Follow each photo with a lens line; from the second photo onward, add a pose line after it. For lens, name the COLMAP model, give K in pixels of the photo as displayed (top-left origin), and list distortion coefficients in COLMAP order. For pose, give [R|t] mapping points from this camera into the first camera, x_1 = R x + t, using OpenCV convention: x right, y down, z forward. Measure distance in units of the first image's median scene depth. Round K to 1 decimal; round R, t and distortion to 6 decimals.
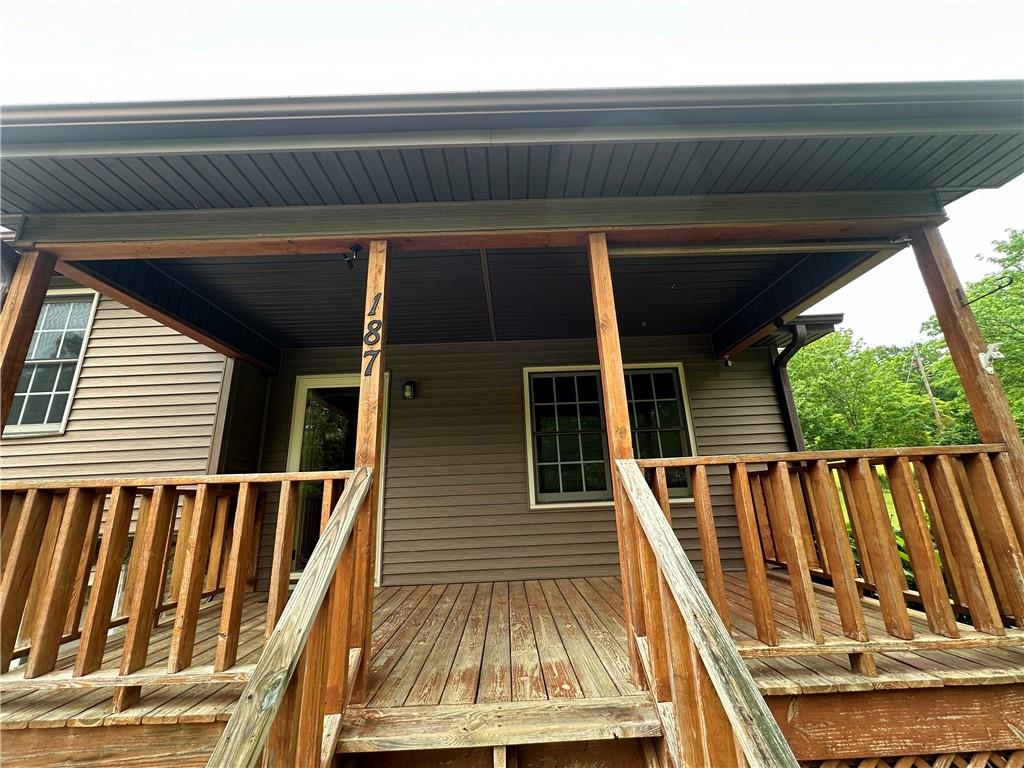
lens RADIAL K [[407.6, 0, 510.9], [0, 407.6, 383.7], [0, 0, 1]] dist [-0.000038, 0.000039]
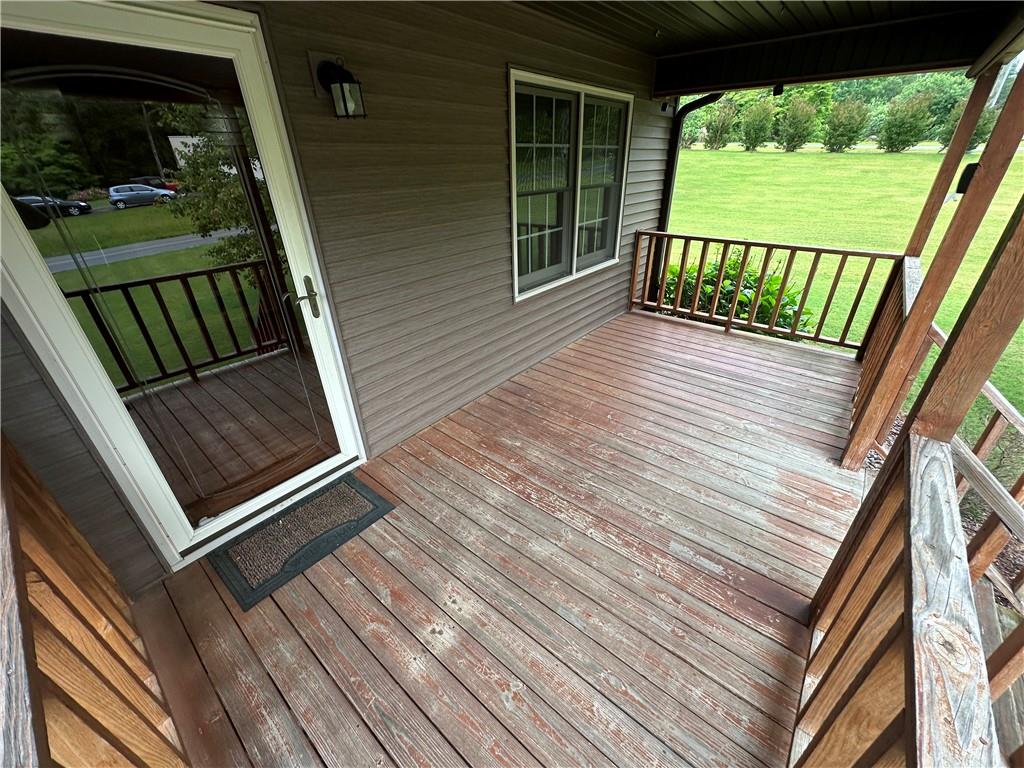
lens RADIAL K [[407.6, 0, 510.9], [0, 407.6, 383.7], [0, 0, 1]] dist [-0.000038, 0.000039]
pose [[0.644202, -0.342469, 0.683900, -0.537935], [-0.212496, 0.778816, 0.590161, -0.035020], [-0.734744, -0.525509, 0.428942, 0.569895]]
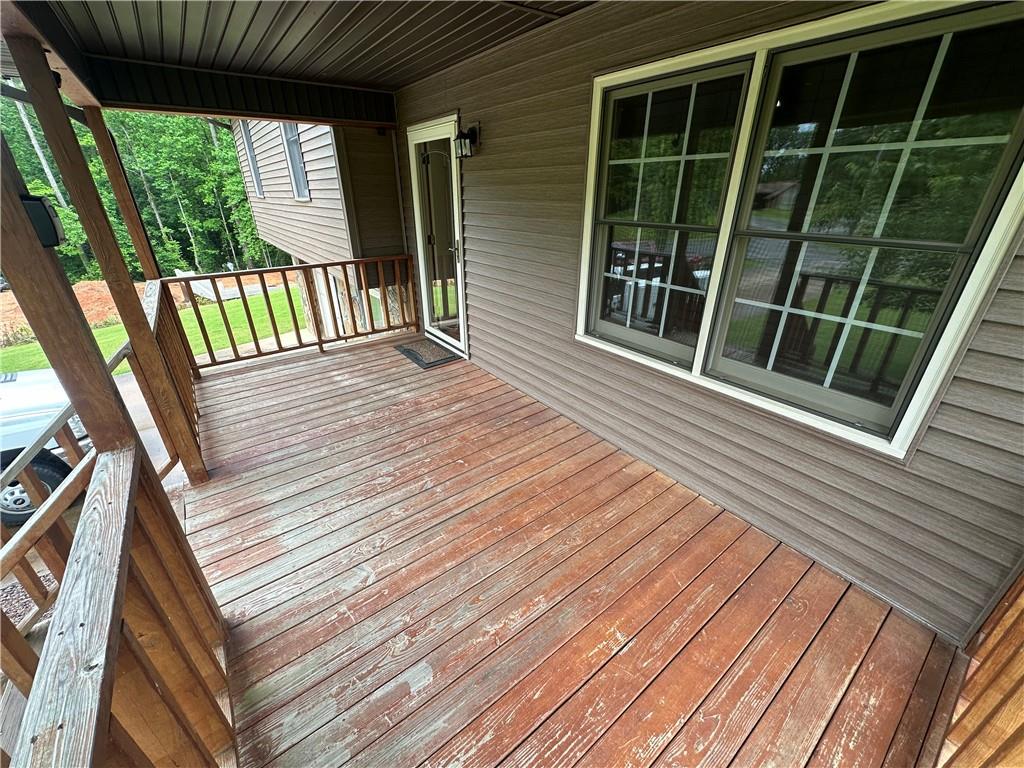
lens RADIAL K [[410.7, 0, 512.5], [0, 410.7, 380.9], [0, 0, 1]] dist [-0.000313, -0.000263]
pose [[0.596431, 0.374837, -0.709766, 0.497626], [0.202470, 0.785410, 0.584925, -0.067614], [0.776709, -0.492574, 0.392549, 0.591463]]
